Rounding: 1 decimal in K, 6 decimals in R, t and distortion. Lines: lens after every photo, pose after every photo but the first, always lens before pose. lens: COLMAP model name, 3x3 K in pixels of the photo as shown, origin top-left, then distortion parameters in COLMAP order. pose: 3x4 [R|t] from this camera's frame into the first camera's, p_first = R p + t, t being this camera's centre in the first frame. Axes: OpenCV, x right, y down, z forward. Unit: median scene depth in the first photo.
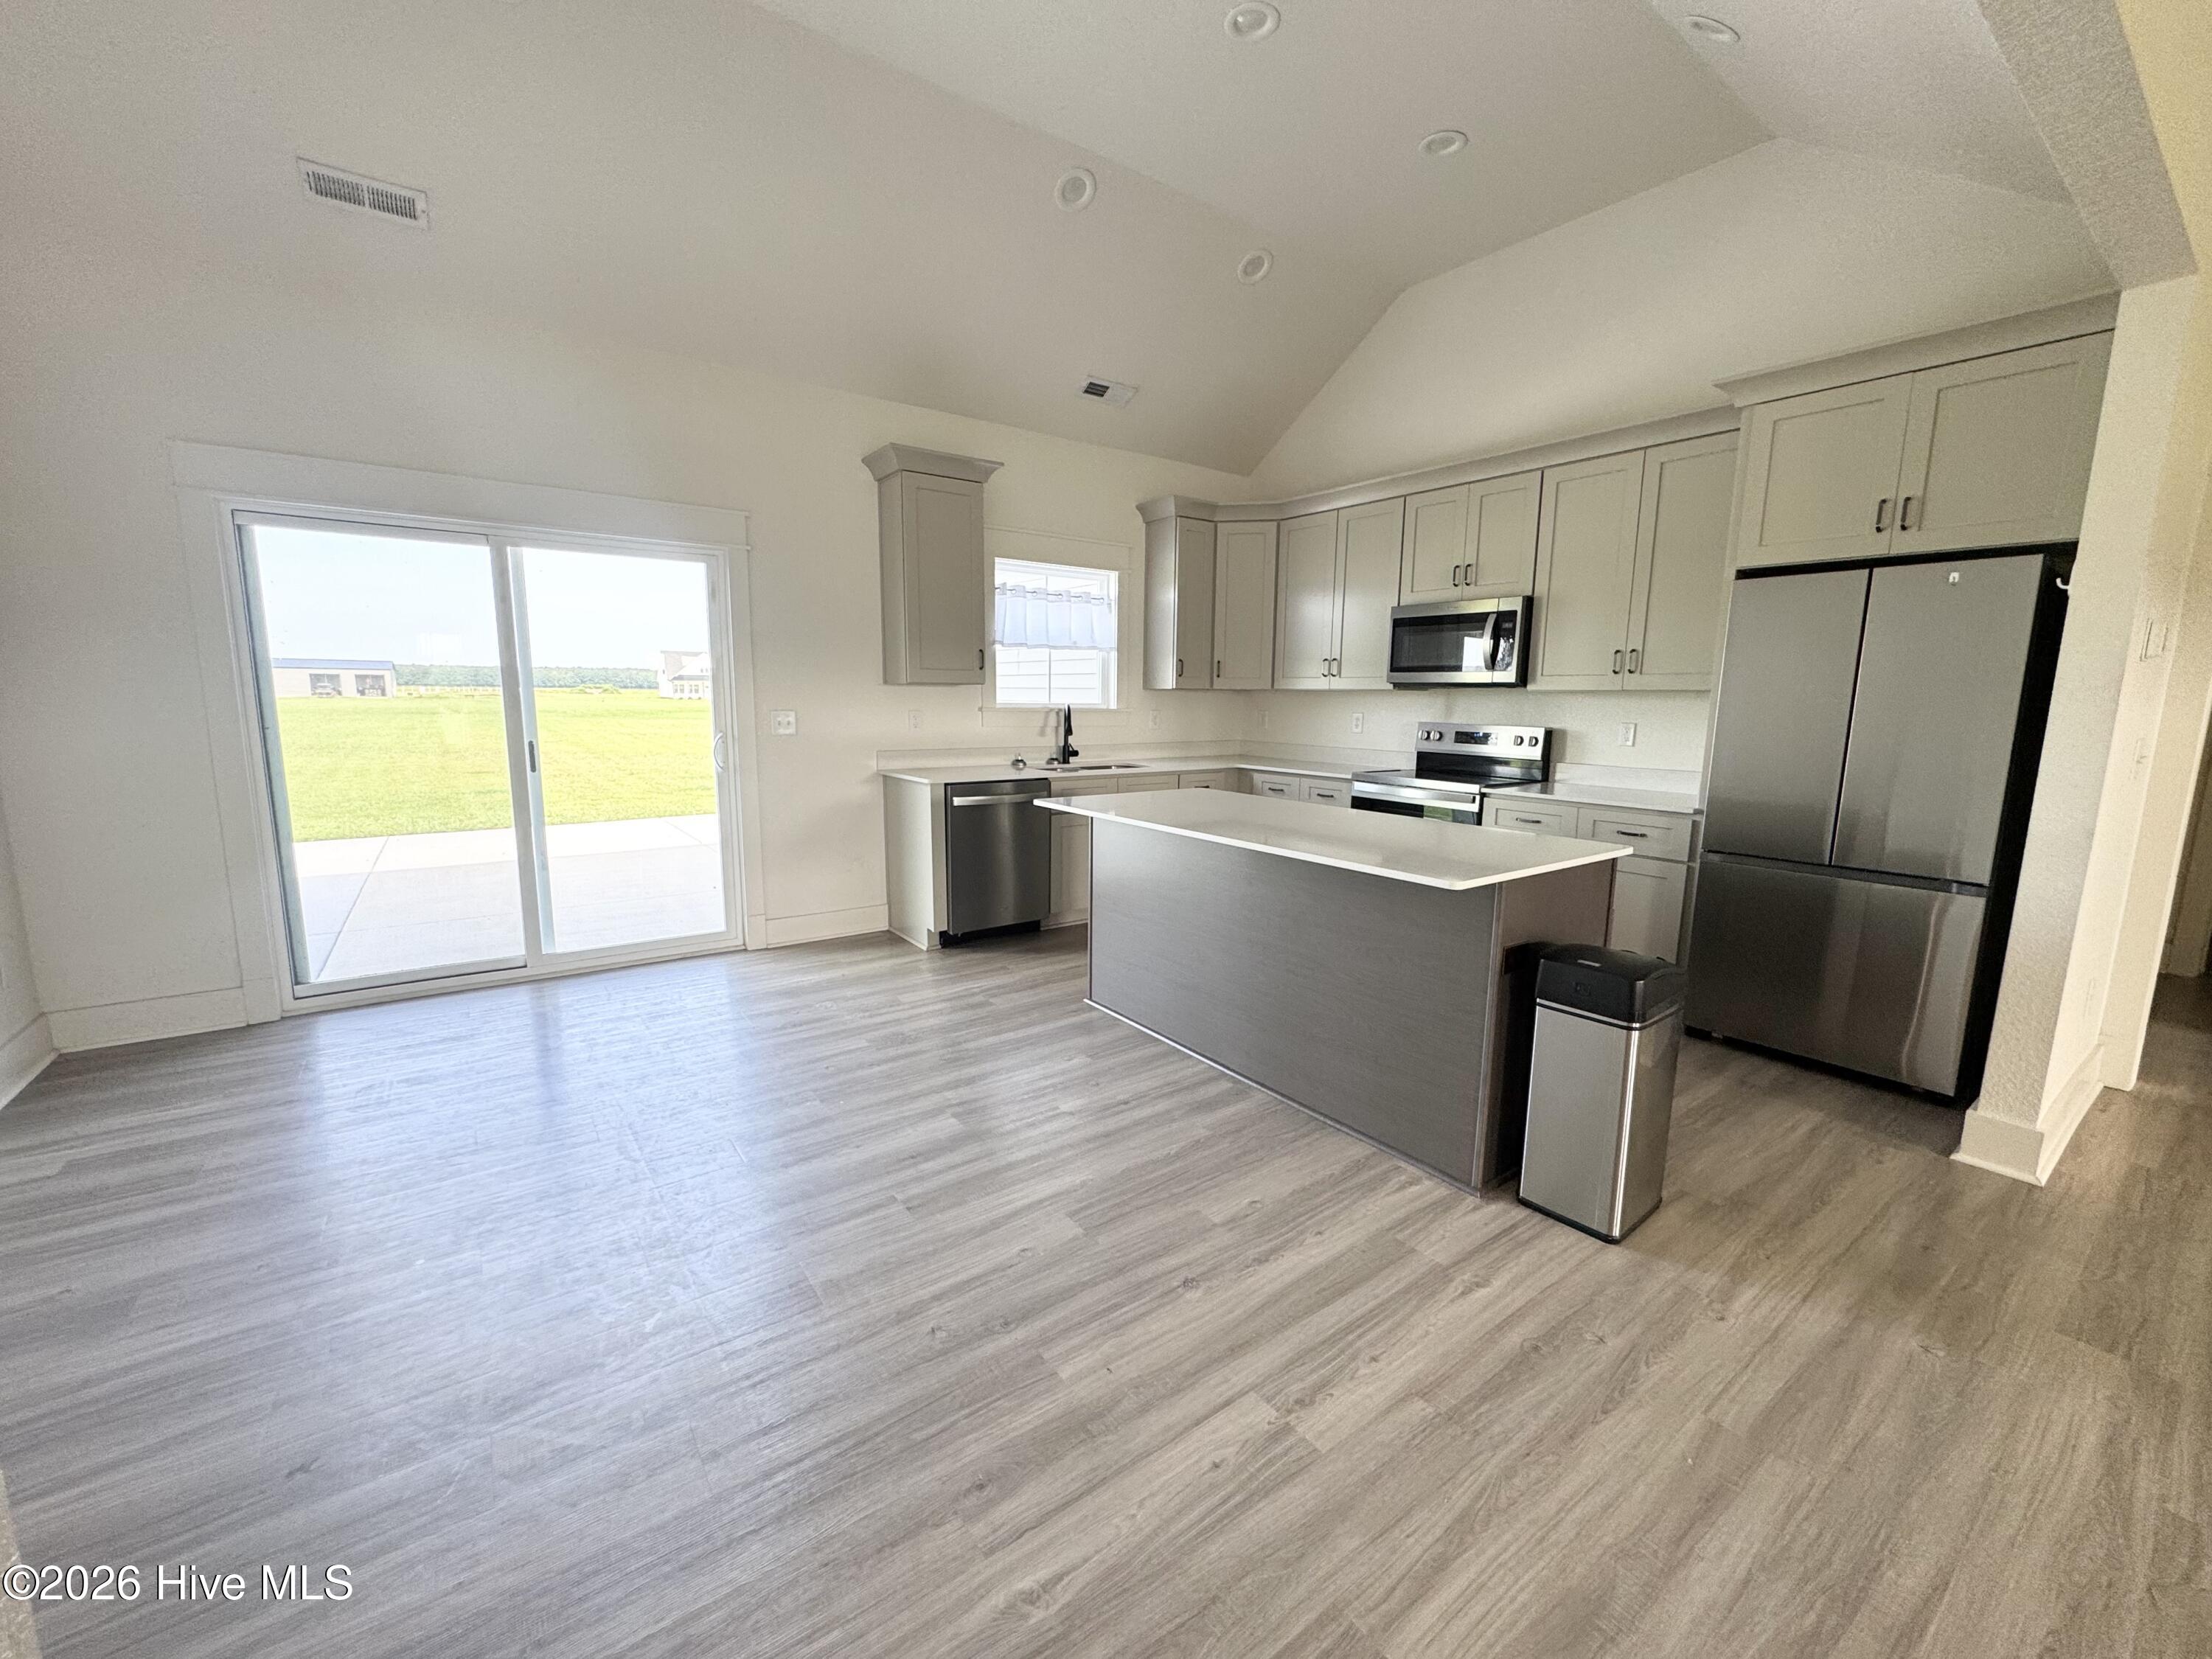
lens RADIAL K [[880.9, 0, 1111.4], [0, 880.9, 826.9], [0, 0, 1]] dist [0.001161, 0.000224]
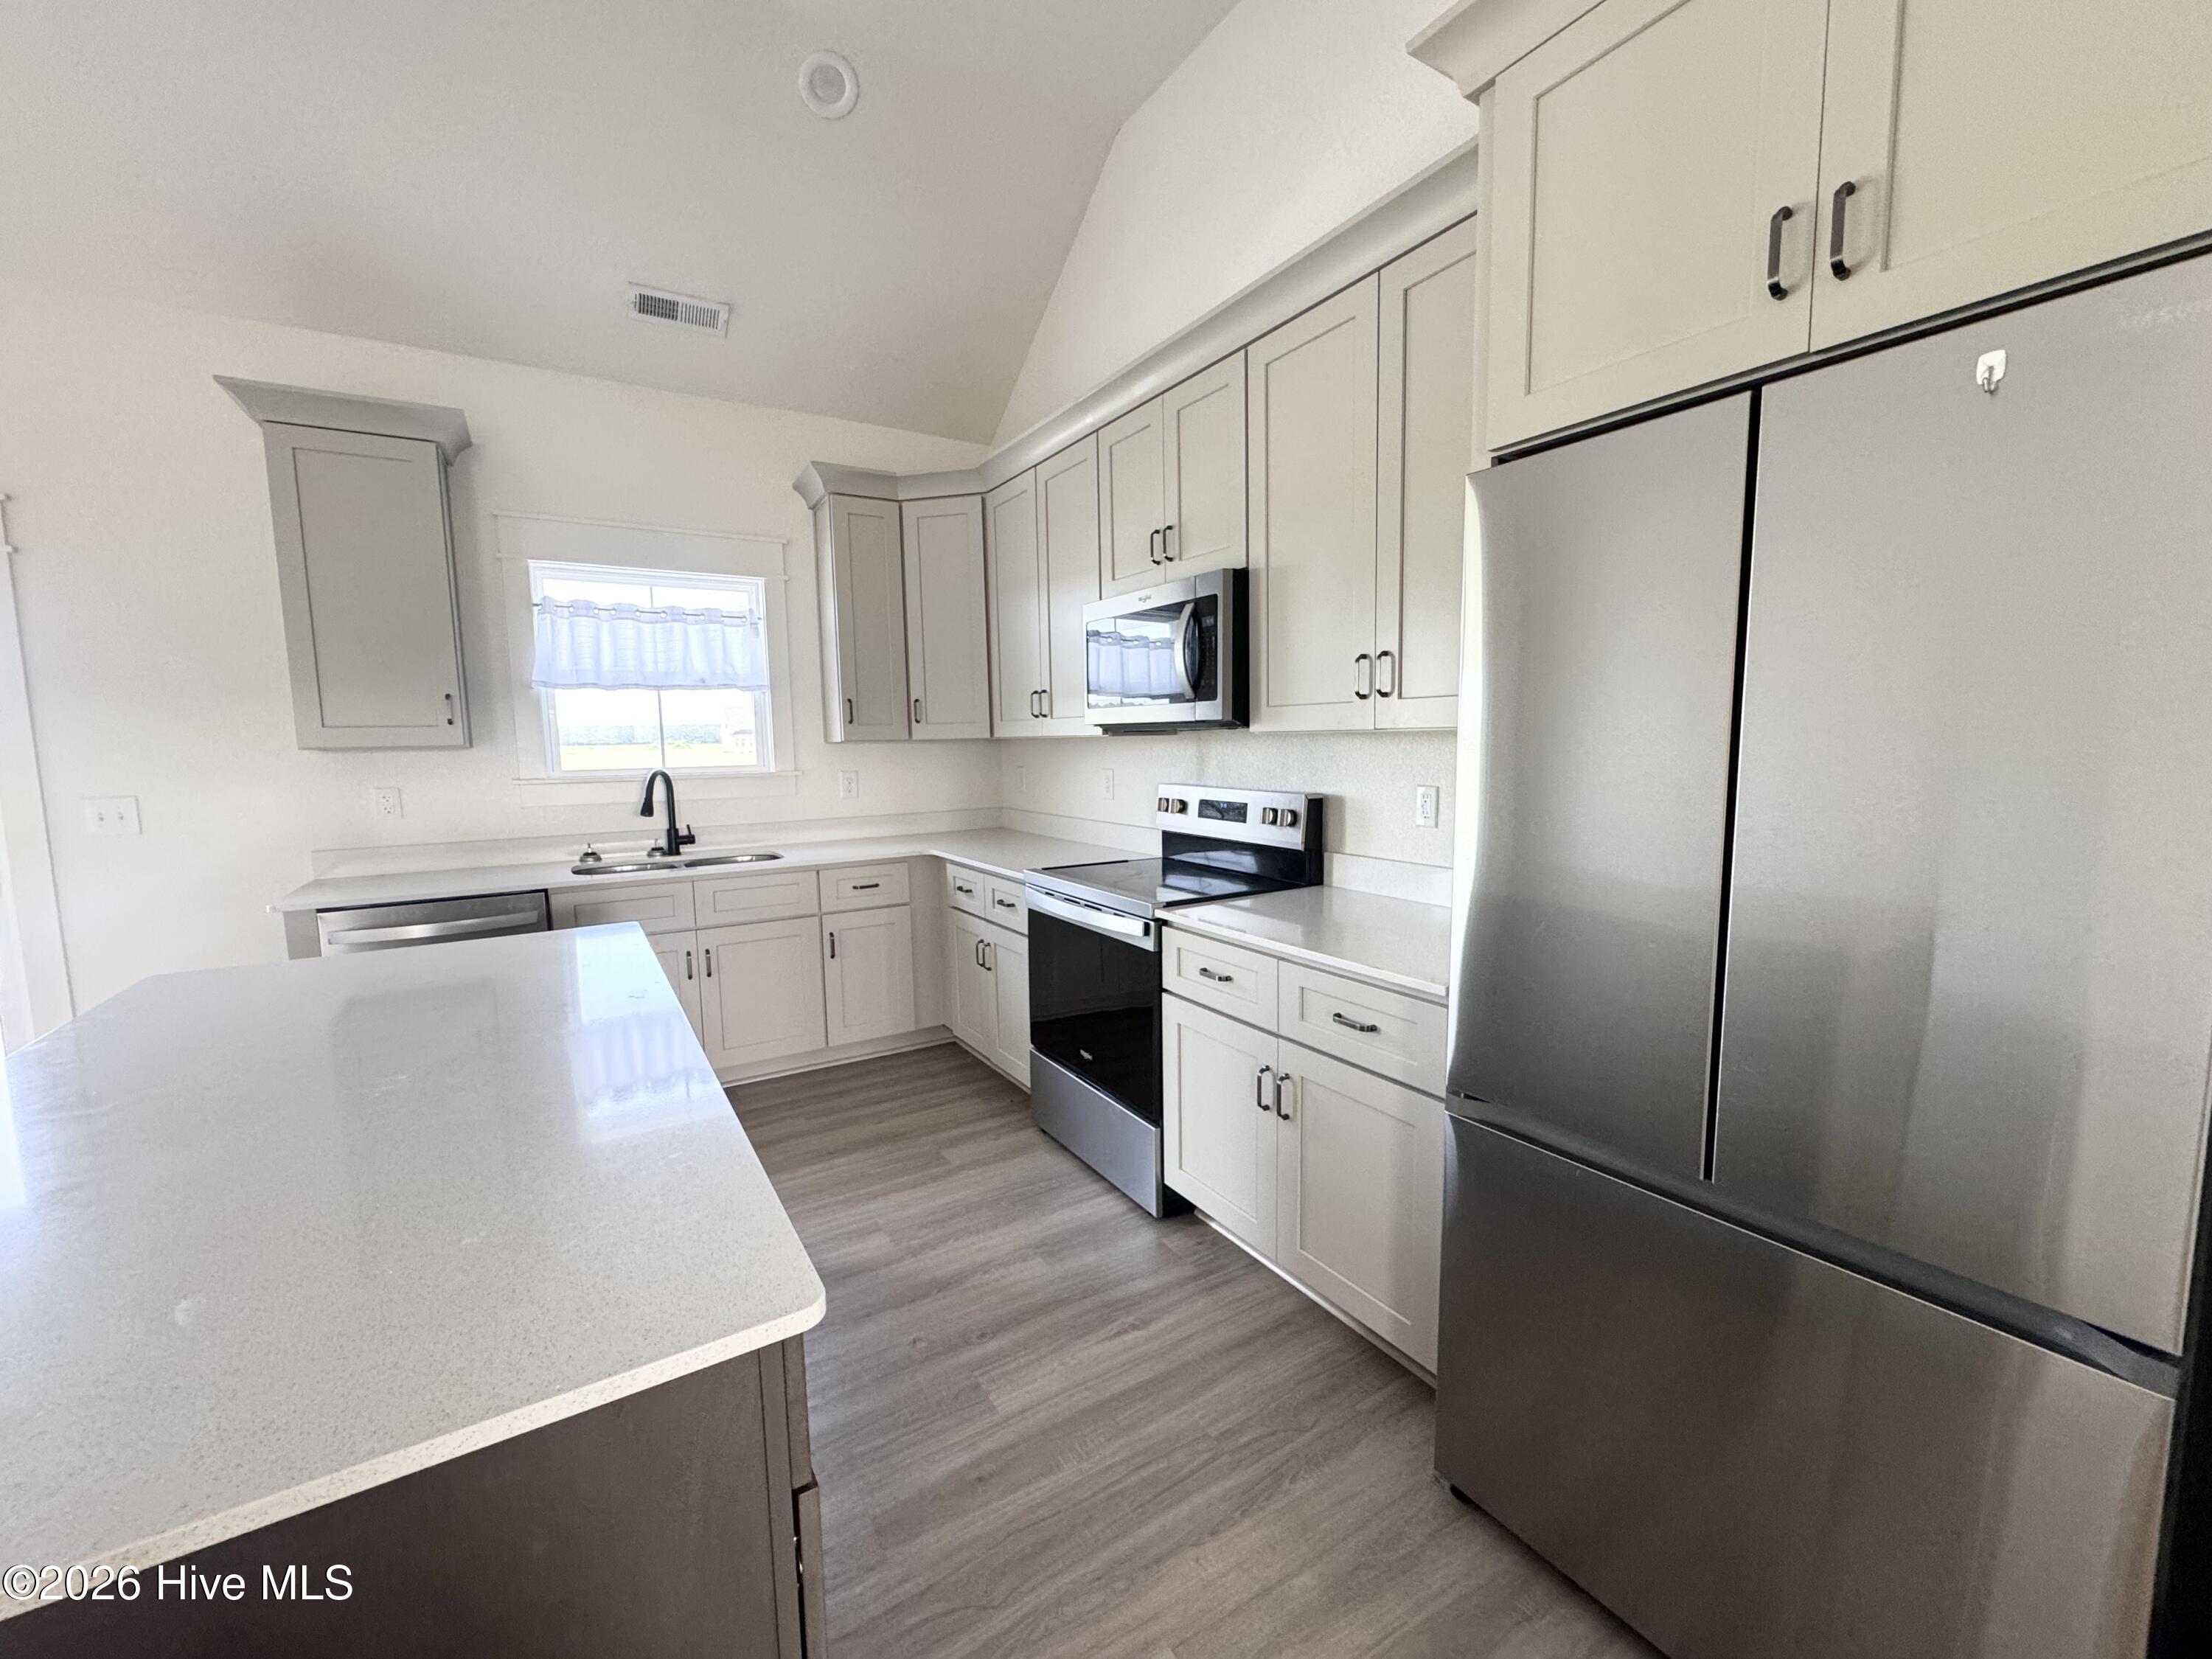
lens RADIAL K [[880.9, 0, 1106.3], [0, 880.9, 826.7], [0, 0, 1]] dist [0.001161, 0.000224]
pose [[0.997166, -0.023203, -0.071572, 0.358543], [0.019870, 0.998700, -0.046936, -0.059244], [0.072568, 0.045381, 0.996331, 0.364539]]
